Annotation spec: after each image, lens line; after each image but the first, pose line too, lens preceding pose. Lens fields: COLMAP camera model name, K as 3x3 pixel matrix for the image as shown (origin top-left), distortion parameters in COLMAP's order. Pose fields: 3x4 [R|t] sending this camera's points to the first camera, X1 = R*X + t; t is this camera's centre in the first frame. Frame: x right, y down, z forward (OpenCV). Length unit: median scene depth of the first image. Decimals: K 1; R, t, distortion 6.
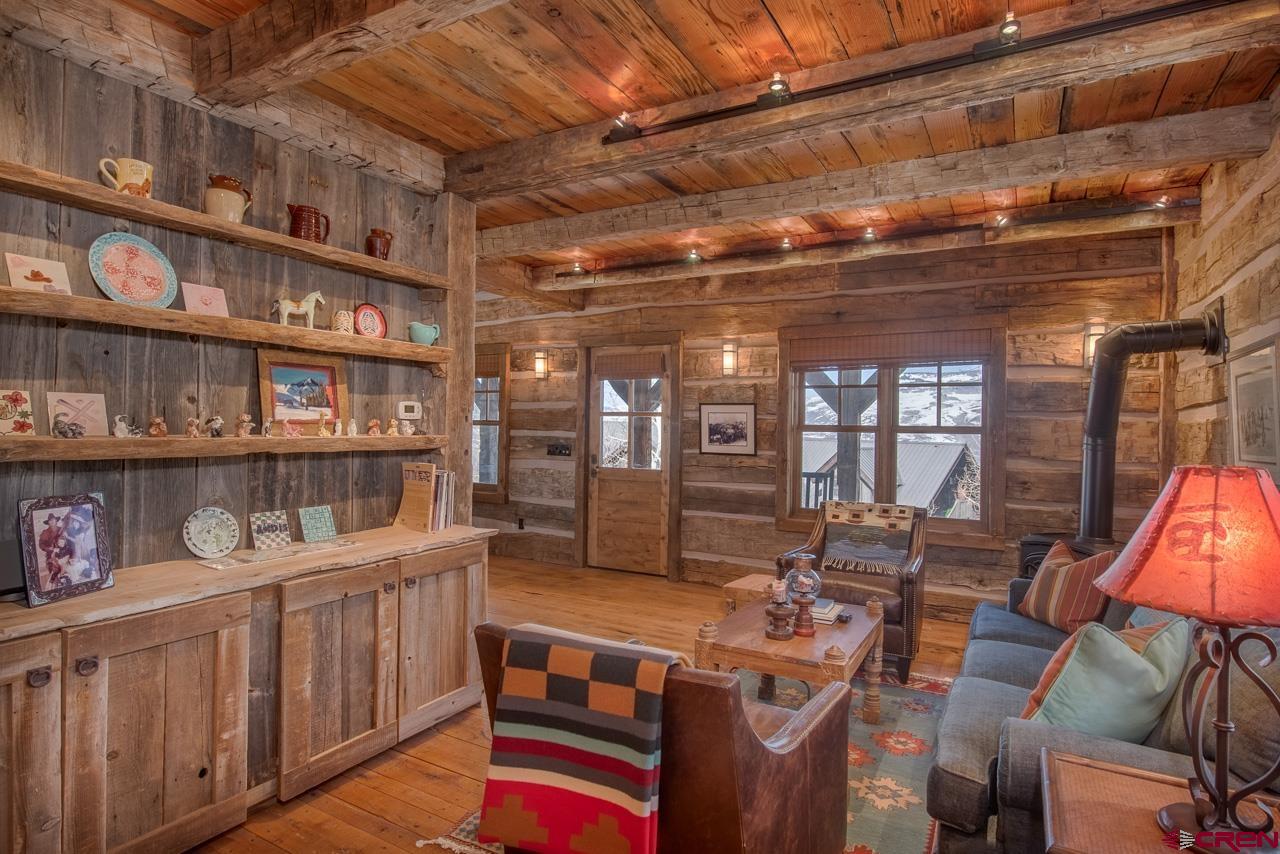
lens RADIAL K [[667.2, 0, 642.7], [0, 667.2, 427.1], [0, 0, 1]] dist [-0.003755, -0.000134]
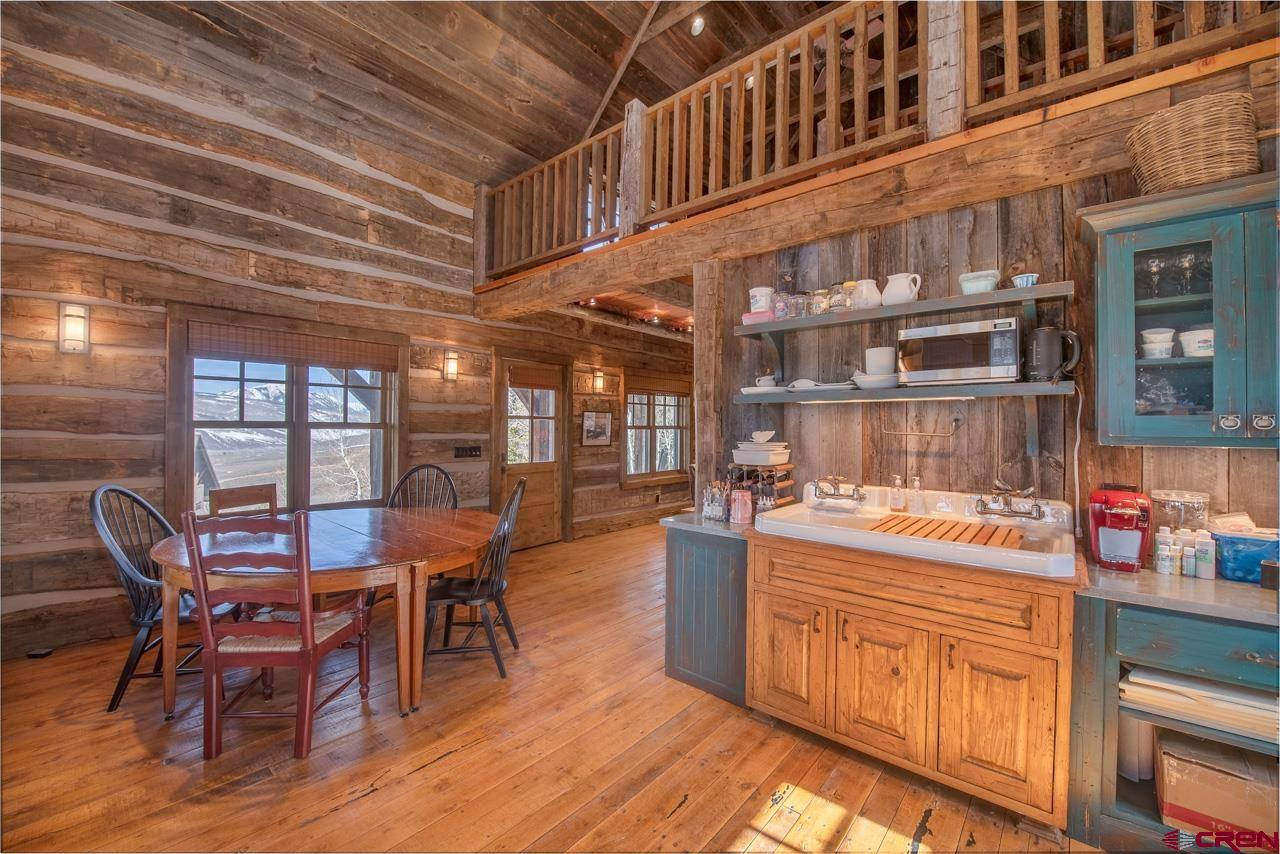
lens RADIAL K [[515.7, 0, 639.1], [0, 515.7, 428.0], [0, 0, 1]] dist [-0.014423, -0.000719]
pose [[0.191255, -0.021127, 0.981313, -0.873847], [-0.007679, 0.999706, 0.023019, -0.023430], [-0.981510, -0.011938, 0.191037, 0.613326]]
